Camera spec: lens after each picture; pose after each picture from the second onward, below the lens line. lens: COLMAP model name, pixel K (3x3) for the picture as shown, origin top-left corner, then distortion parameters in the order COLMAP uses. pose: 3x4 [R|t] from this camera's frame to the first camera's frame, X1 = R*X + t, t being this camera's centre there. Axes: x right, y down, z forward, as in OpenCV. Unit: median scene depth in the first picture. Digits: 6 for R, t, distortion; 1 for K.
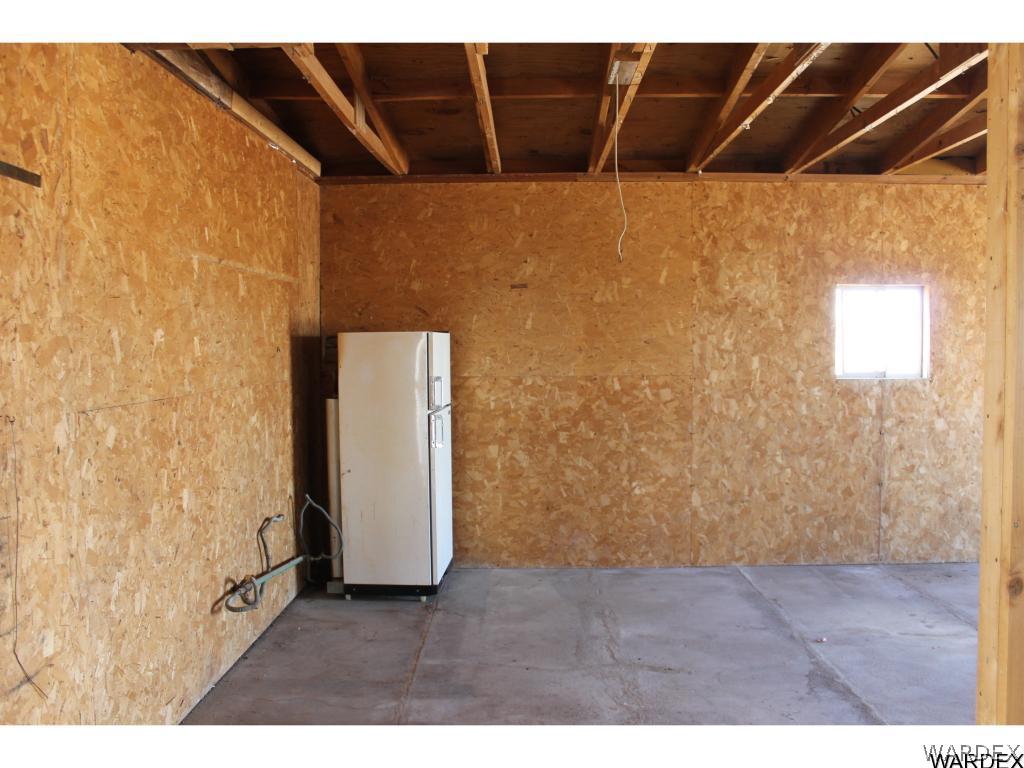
lens RADIAL K [[868.8, 0, 511.9], [0, 868.8, 379.6], [0, 0, 1]] dist [-0.154229, 0.124155]
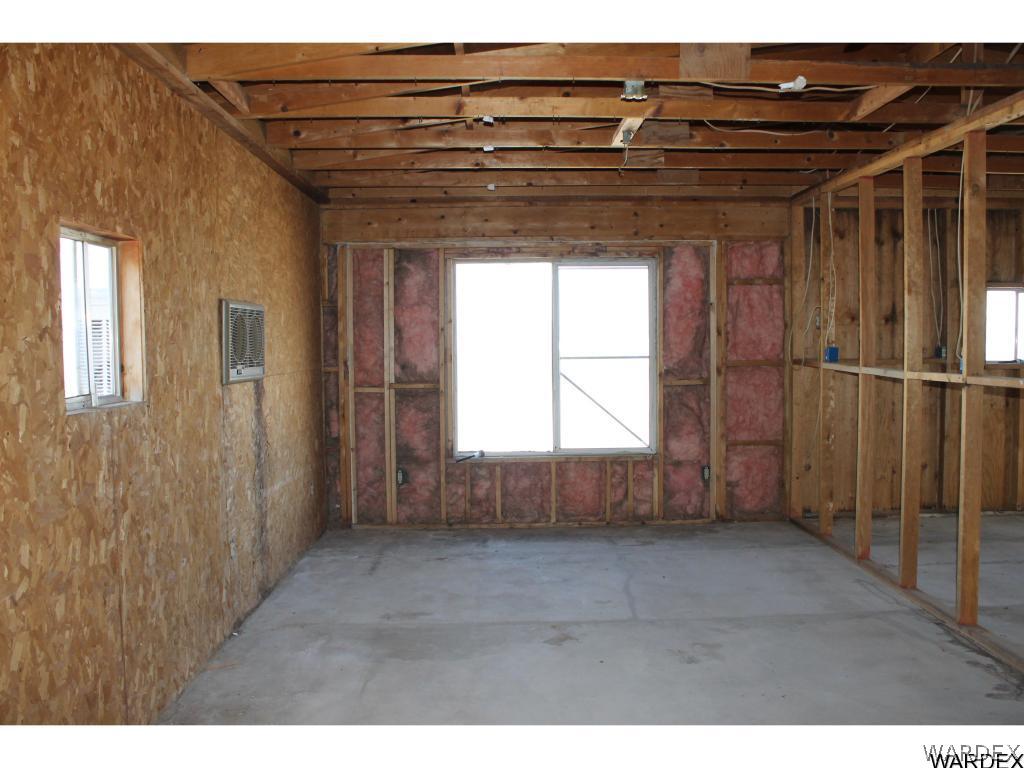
lens RADIAL K [[868.8, 0, 514.6], [0, 868.8, 383.2], [0, 0, 1]] dist [-0.154229, 0.124155]
pose [[-0.032407, -0.045055, 0.998459, -0.095081], [0.046940, 0.997812, 0.046550, -0.029746], [-0.998372, 0.048376, -0.030221, 0.764056]]
